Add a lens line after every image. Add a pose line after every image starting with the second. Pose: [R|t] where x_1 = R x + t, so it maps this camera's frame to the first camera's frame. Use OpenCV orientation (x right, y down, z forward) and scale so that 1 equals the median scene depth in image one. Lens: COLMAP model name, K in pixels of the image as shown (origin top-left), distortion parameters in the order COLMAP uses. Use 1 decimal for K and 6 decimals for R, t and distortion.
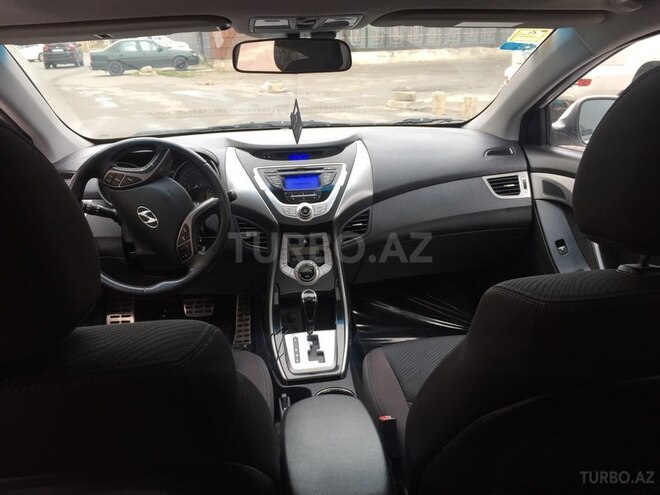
lens RADIAL K [[569.3, 0, 328.5], [0, 569.3, 256.8], [0, 0, 1]] dist [0.041821, 0.001286]
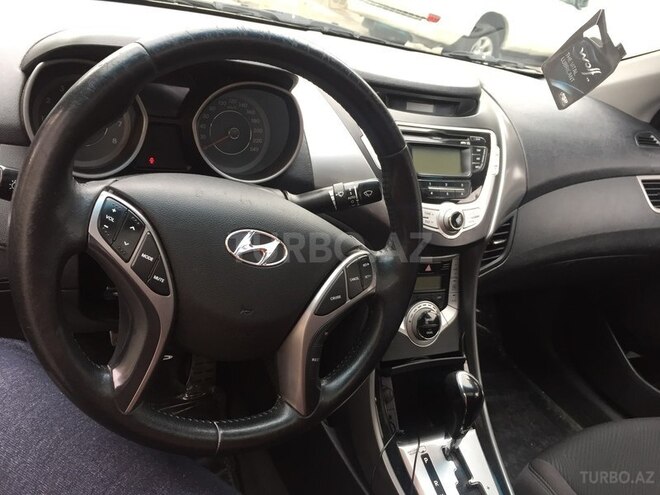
lens RADIAL K [[569.3, 0, 328.5], [0, 569.3, 256.8], [0, 0, 1]] dist [0.041821, 0.001286]
pose [[0.916540, 0.053248, 0.396383, -0.349745], [-0.118490, 0.982755, 0.141961, -0.105328], [-0.381988, -0.177080, 0.907043, 0.532342]]
